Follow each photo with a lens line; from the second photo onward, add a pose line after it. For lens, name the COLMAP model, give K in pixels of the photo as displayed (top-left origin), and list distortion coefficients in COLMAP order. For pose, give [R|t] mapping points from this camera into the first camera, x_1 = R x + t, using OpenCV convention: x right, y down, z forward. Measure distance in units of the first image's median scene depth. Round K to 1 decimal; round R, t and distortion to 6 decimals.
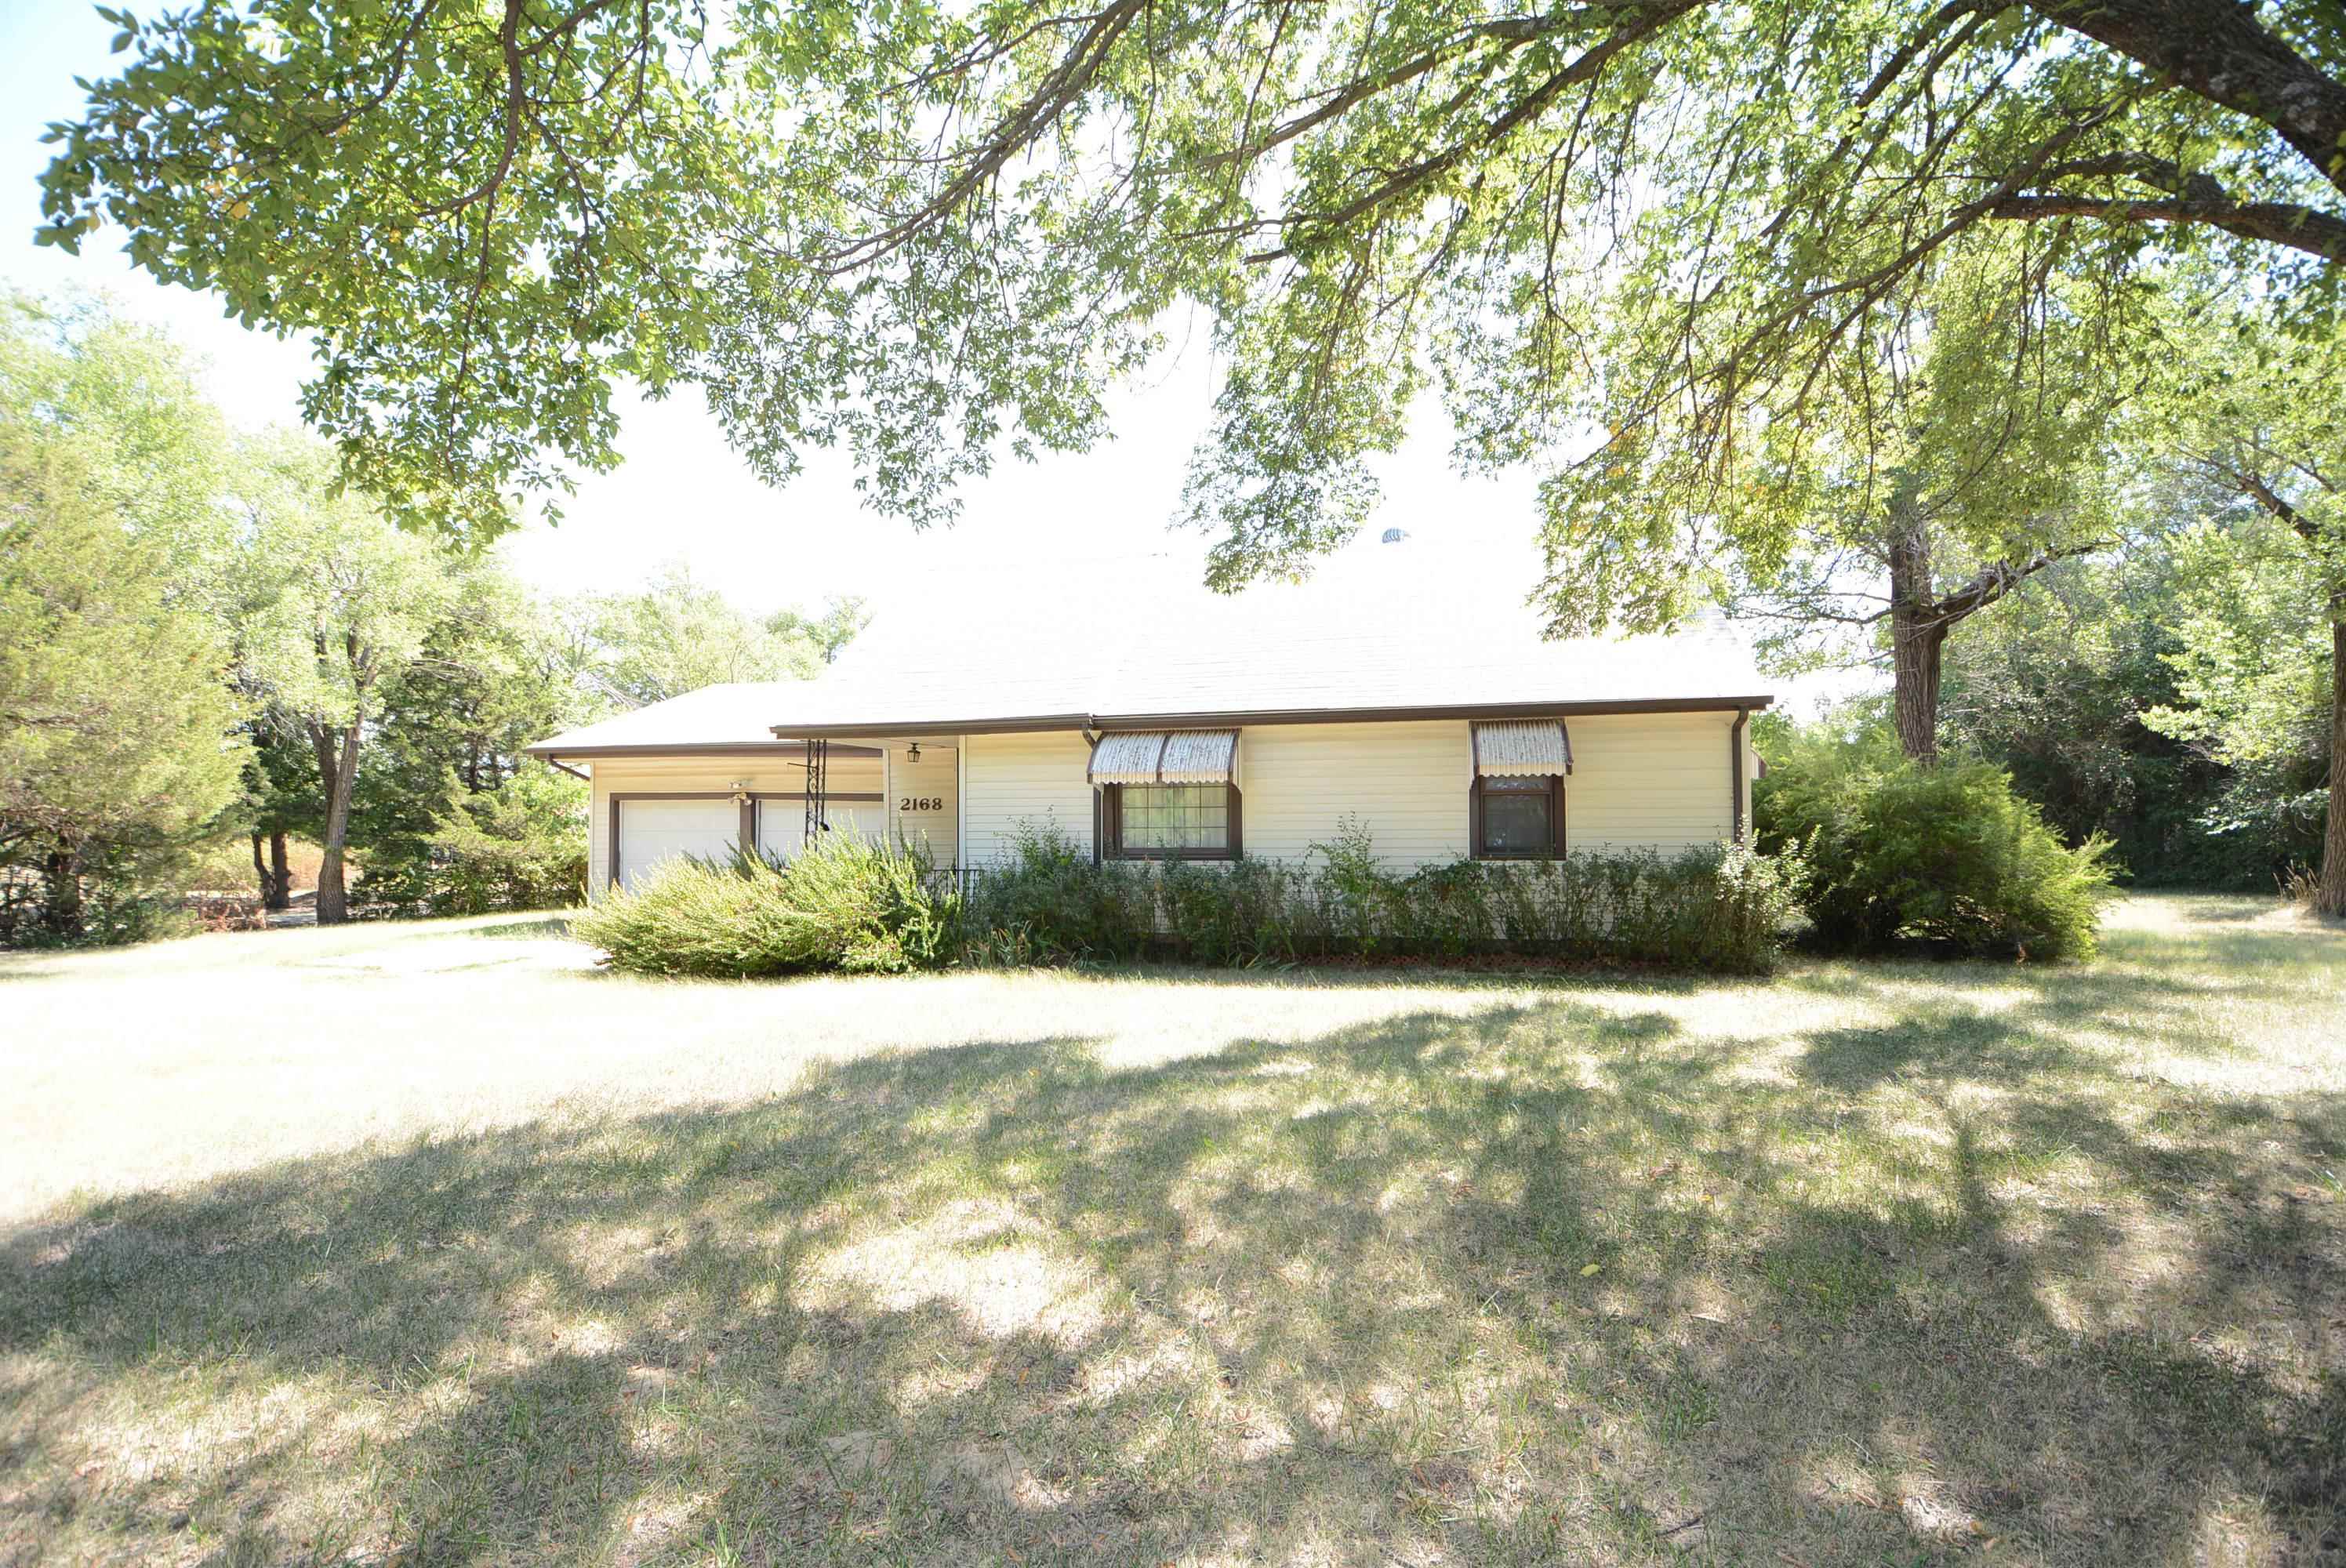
lens RADIAL K [[1038.9, 0, 1171.7], [0, 1038.9, 805.0], [0, 0, 1]] dist [0.008654, -0.017429]
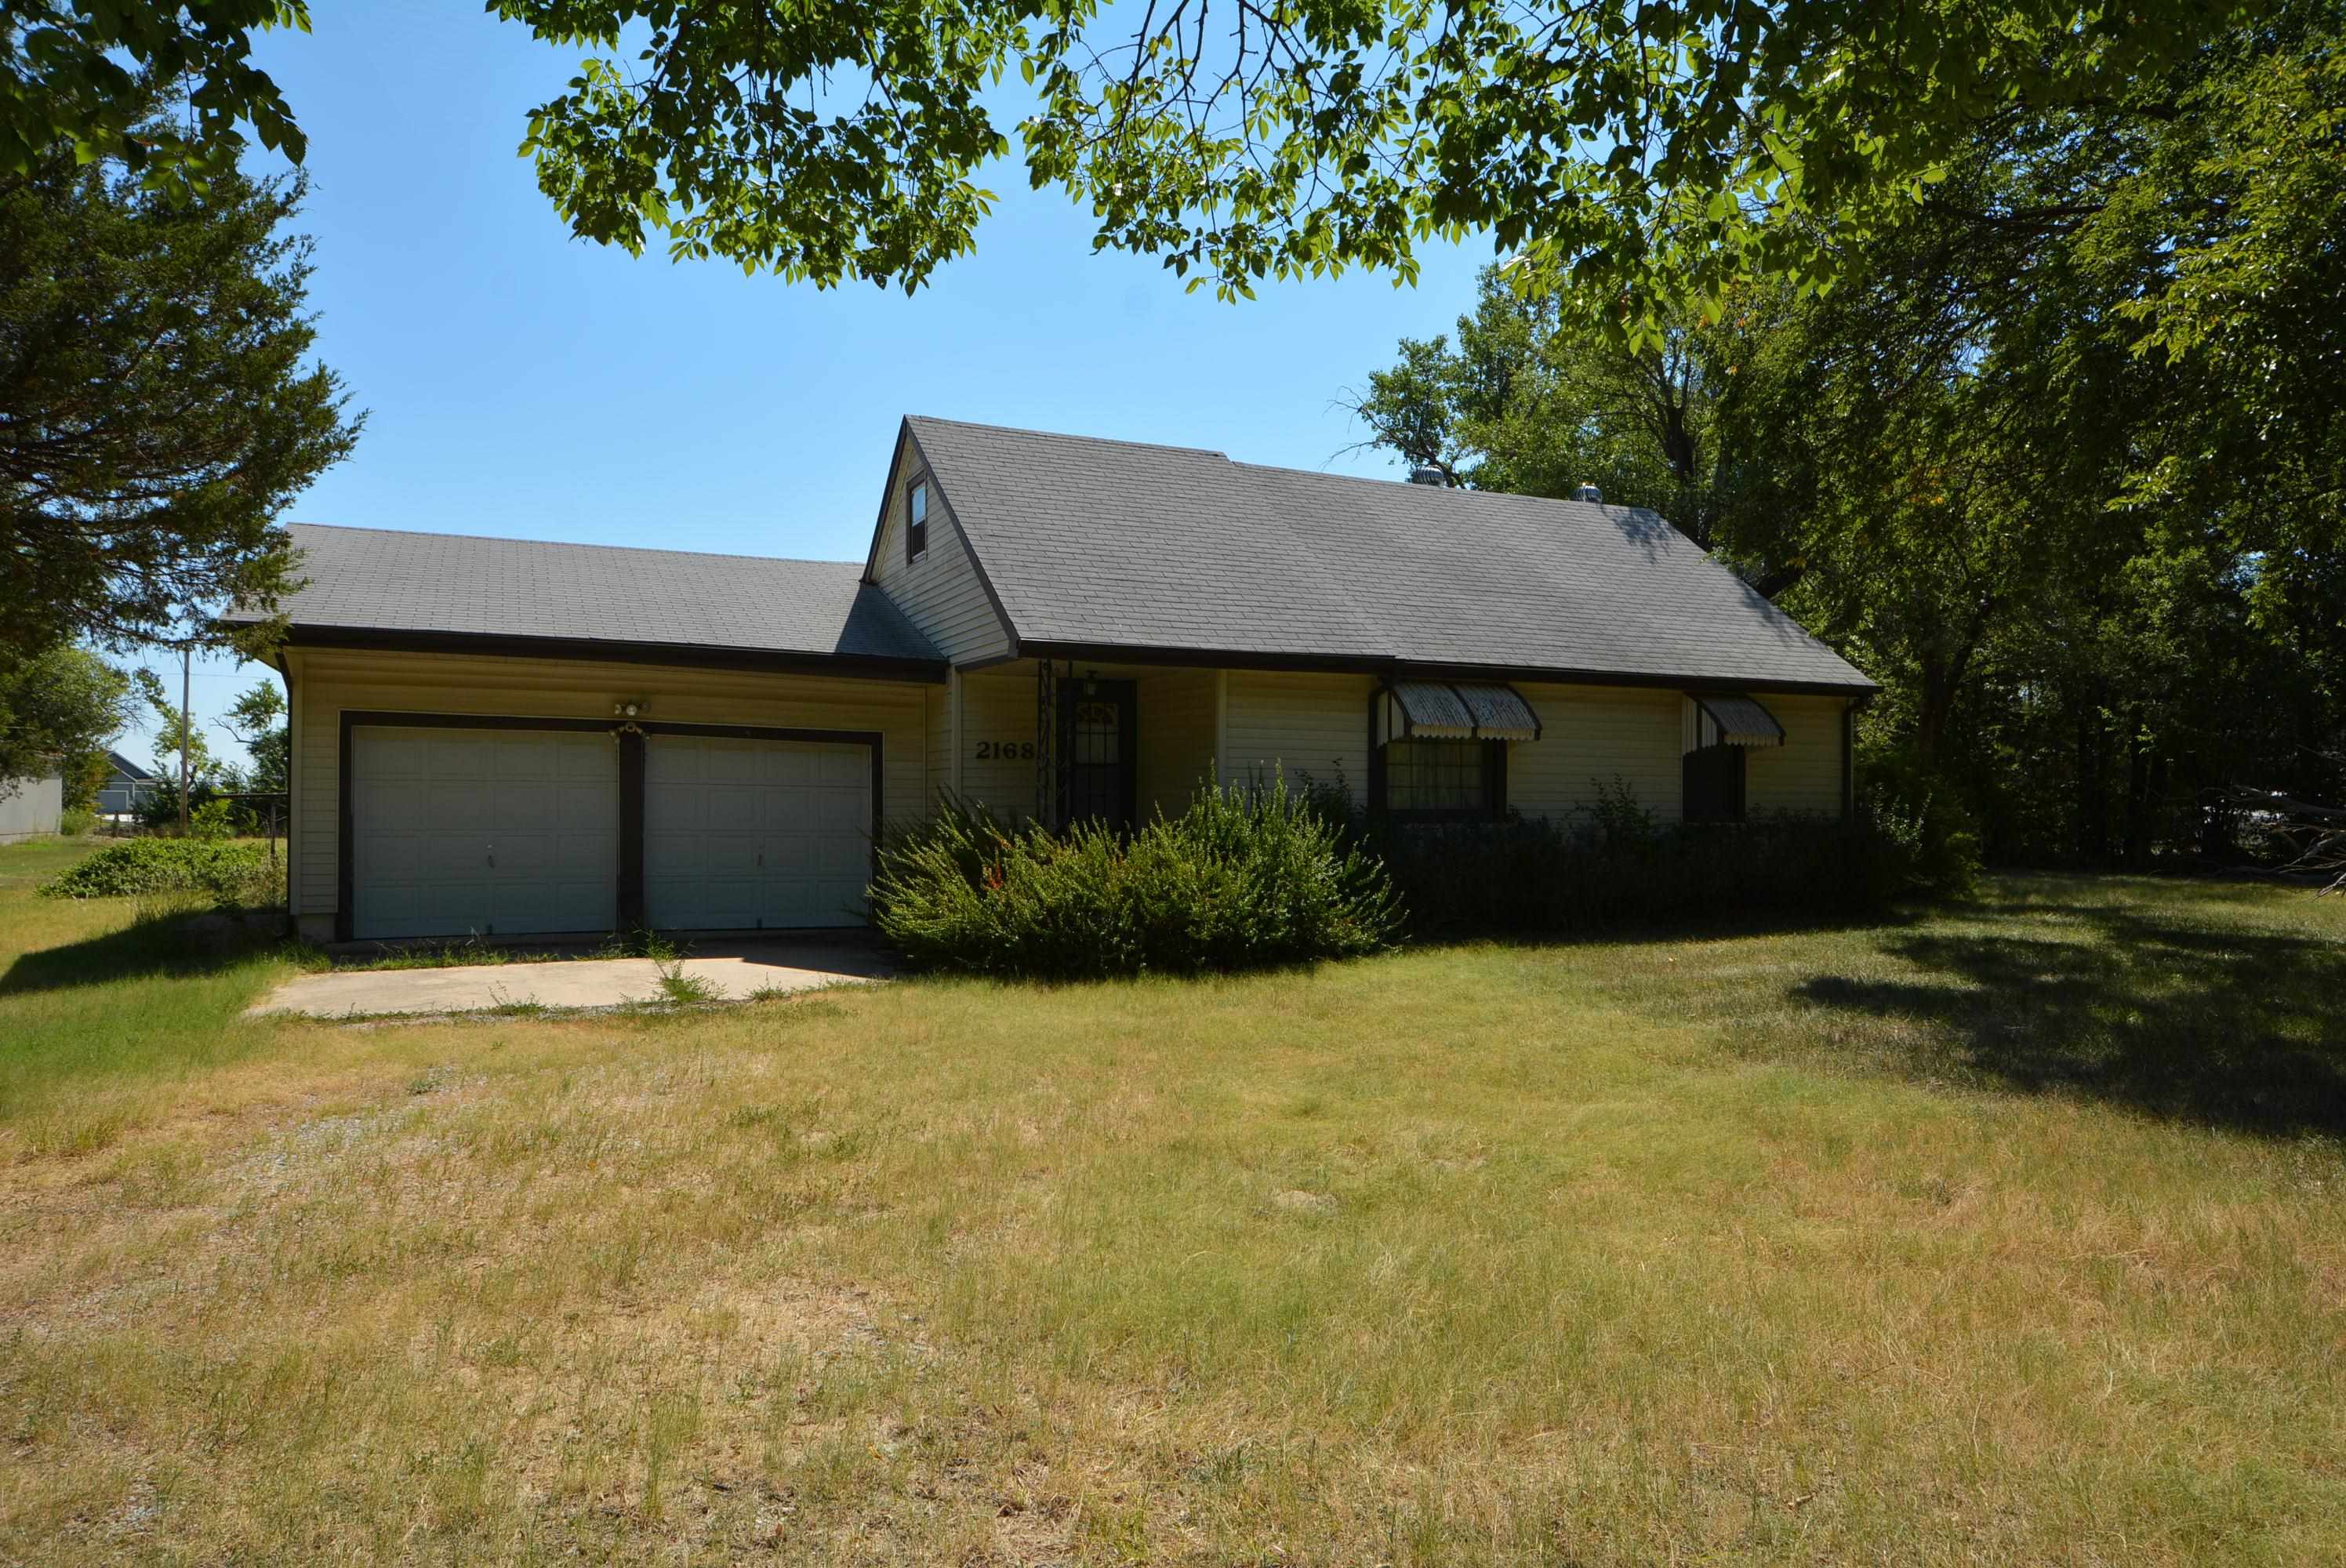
lens RADIAL K [[1422.7, 0, 1168.0], [0, 1422.7, 808.0], [0, 0, 1]] dist [0.026273, -0.030853]
pose [[0.800468, 0.003605, 0.599365, -1.072463], [-0.022966, 0.999432, 0.024660, 0.016740], [-0.598936, -0.033505, 0.800096, 0.158653]]
